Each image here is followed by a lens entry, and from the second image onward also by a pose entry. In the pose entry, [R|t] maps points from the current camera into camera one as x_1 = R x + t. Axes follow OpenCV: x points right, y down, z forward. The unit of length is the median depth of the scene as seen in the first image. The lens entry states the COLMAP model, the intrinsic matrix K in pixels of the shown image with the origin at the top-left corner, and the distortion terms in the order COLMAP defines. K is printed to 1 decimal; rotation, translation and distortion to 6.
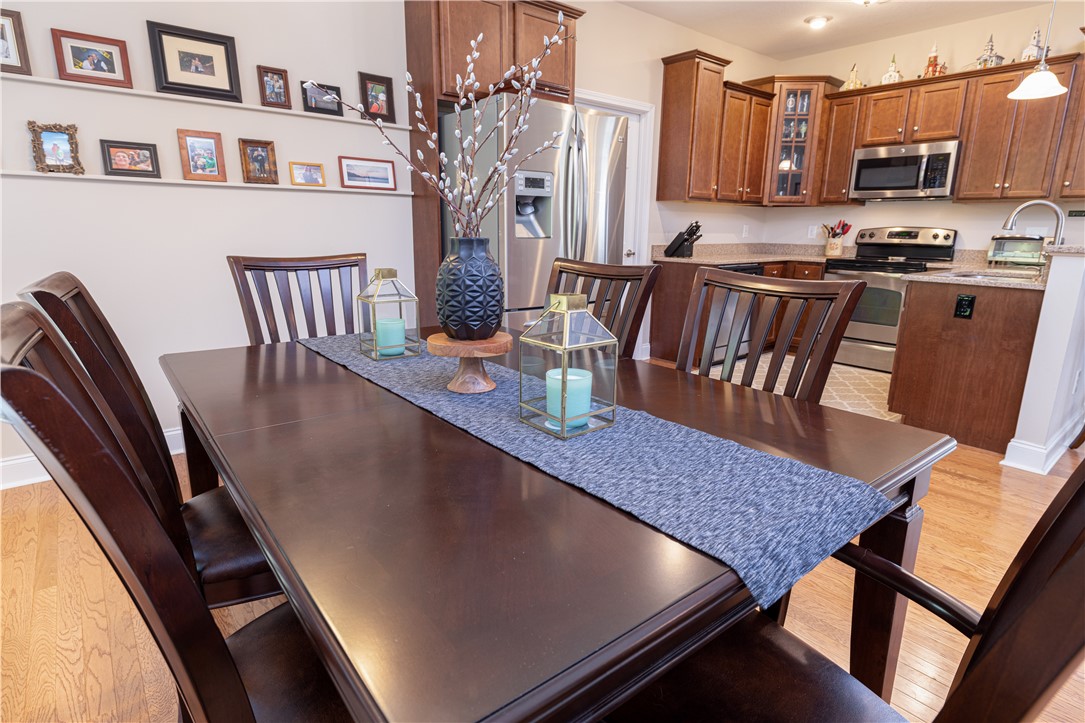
lens RADIAL K [[570.9, 0, 546.4], [0, 570.9, 360.8], [0, 0, 1]] dist [-0.006612, 0.001967]
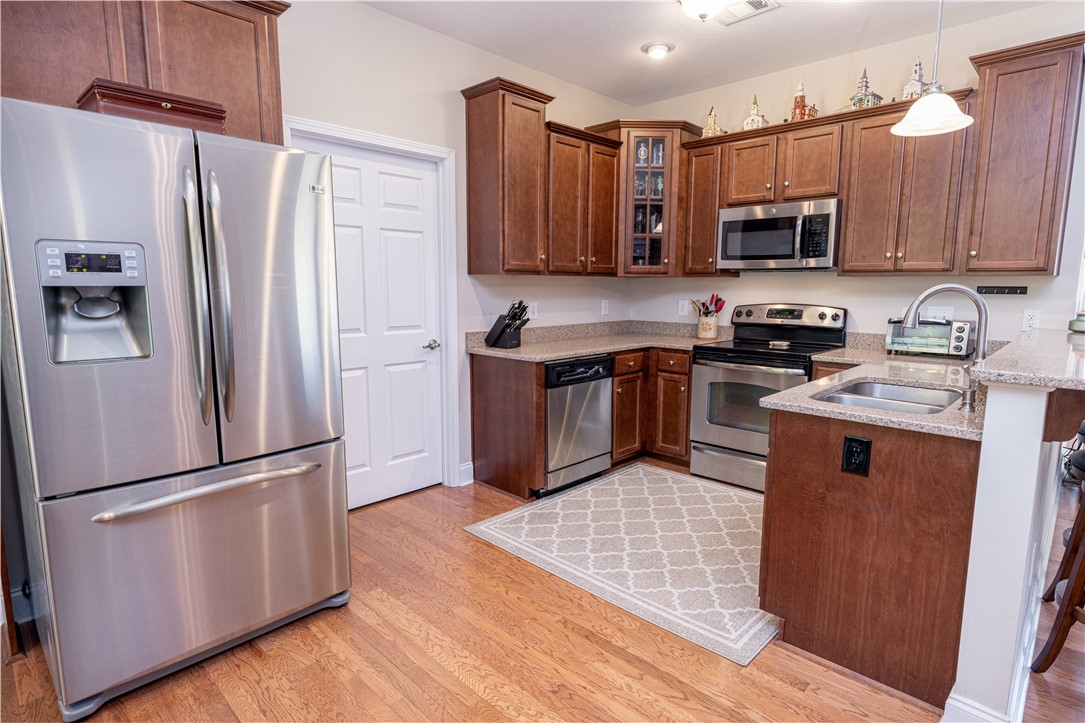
lens RADIAL K [[570.9, 0, 545.5], [0, 570.9, 360.1], [0, 0, 1]] dist [-0.006612, 0.001967]
pose [[0.993652, -0.022974, 0.110127, 0.241611], [0.033704, 0.994754, -0.096586, -0.107254], [-0.107330, 0.099684, 0.989213, 0.300098]]
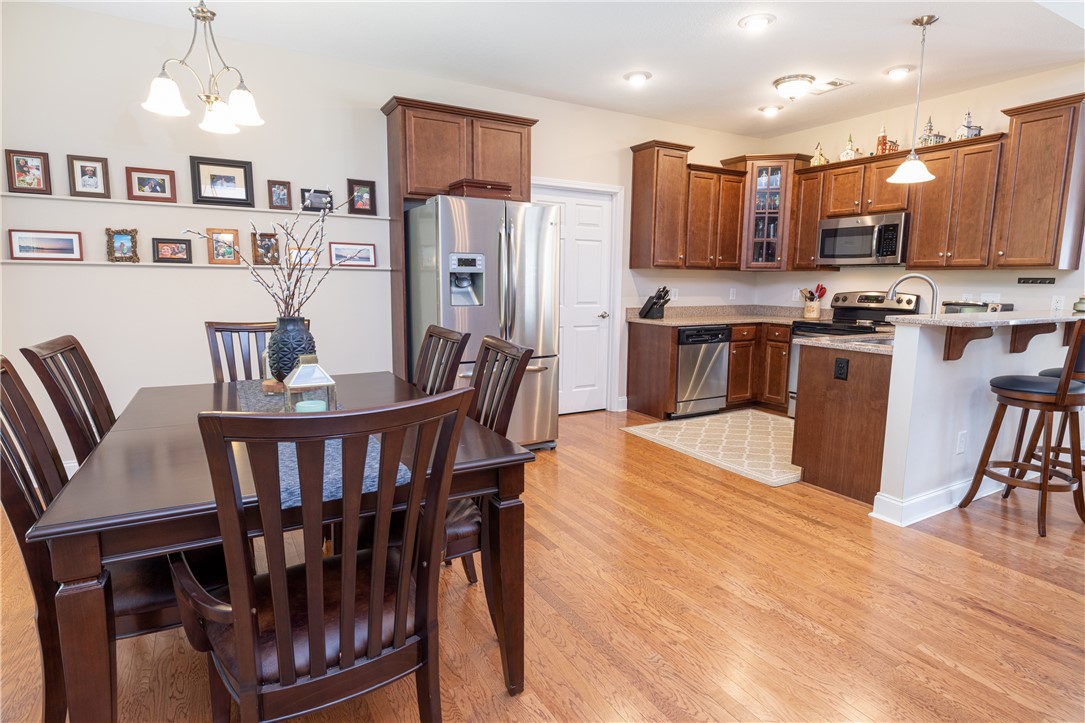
lens RADIAL K [[570.9, 0, 544.3], [0, 570.9, 362.7], [0, 0, 1]] dist [-0.006612, 0.001967]
pose [[0.985791, 0.021675, -0.166573, 0.252527], [-0.036302, 0.995696, -0.085271, 0.005417], [0.164008, 0.090106, 0.982335, -0.126794]]
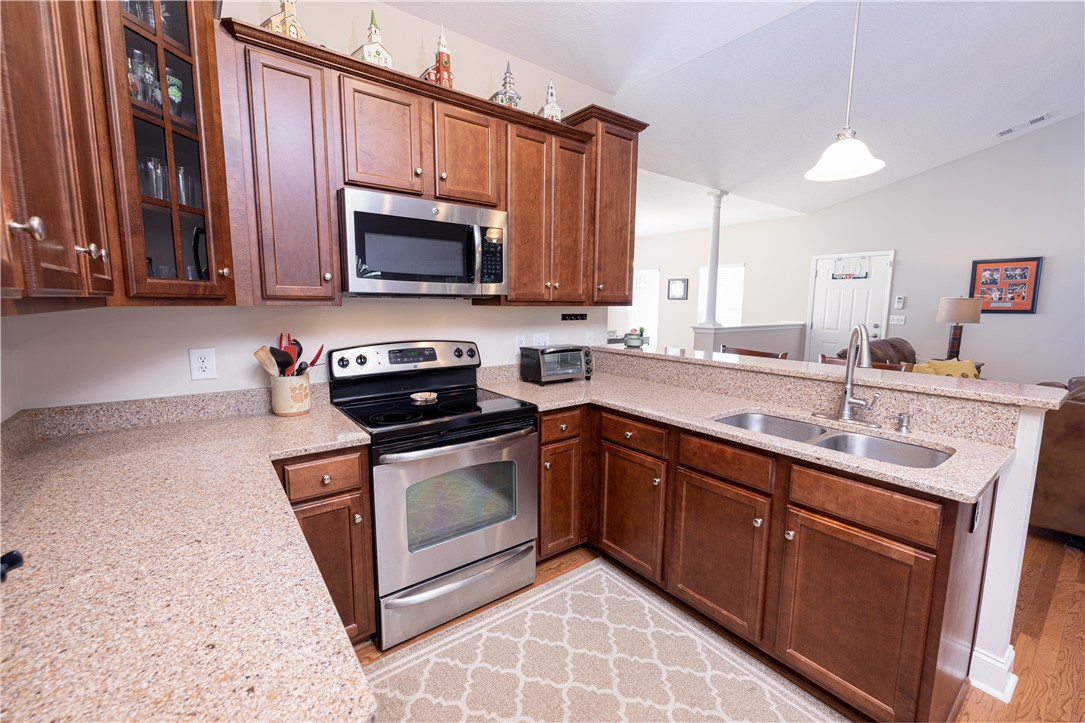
lens RADIAL K [[459.8, 0, 541.0], [0, 459.8, 360.3], [0, 0, 1]] dist [0.004344, -0.000813]
pose [[0.026398, -0.143395, 0.989313, 0.192566], [0.218519, 0.966552, 0.134265, -0.294265], [-0.975475, 0.212640, 0.056849, 0.993845]]
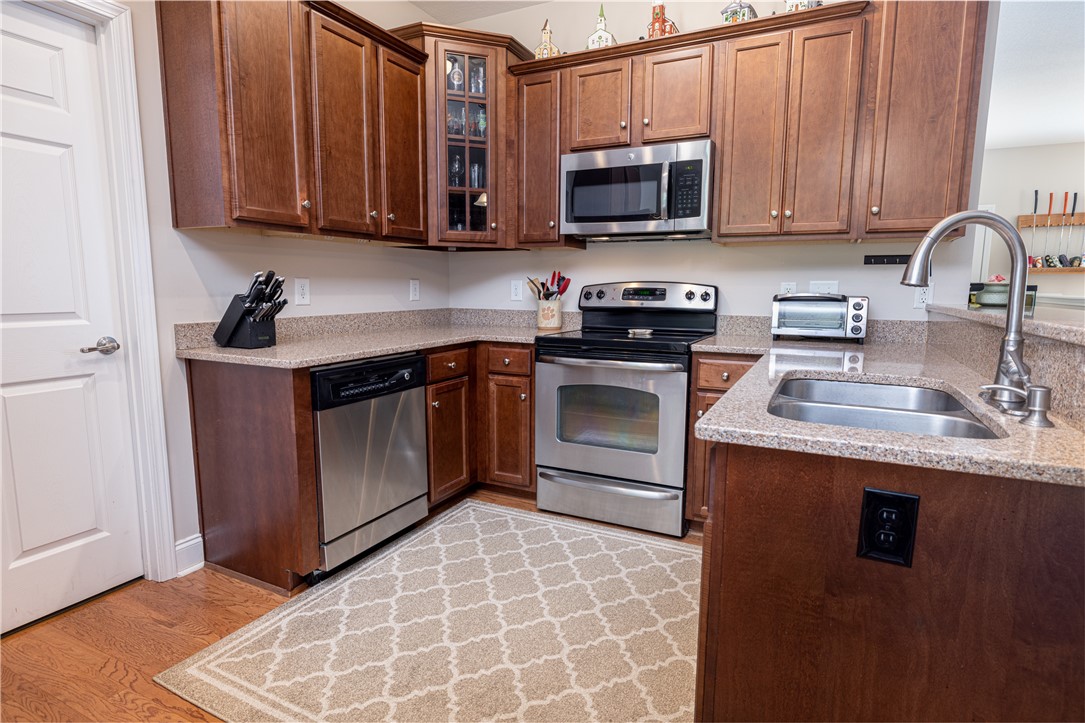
lens RADIAL K [[570.9, 0, 550.6], [0, 570.9, 363.4], [0, 0, 1]] dist [-0.006612, 0.001967]
pose [[0.910336, -0.062186, 0.409171, 0.316812], [0.099571, 0.992517, -0.070685, -0.130207], [-0.401713, 0.105089, 0.909716, 0.559201]]
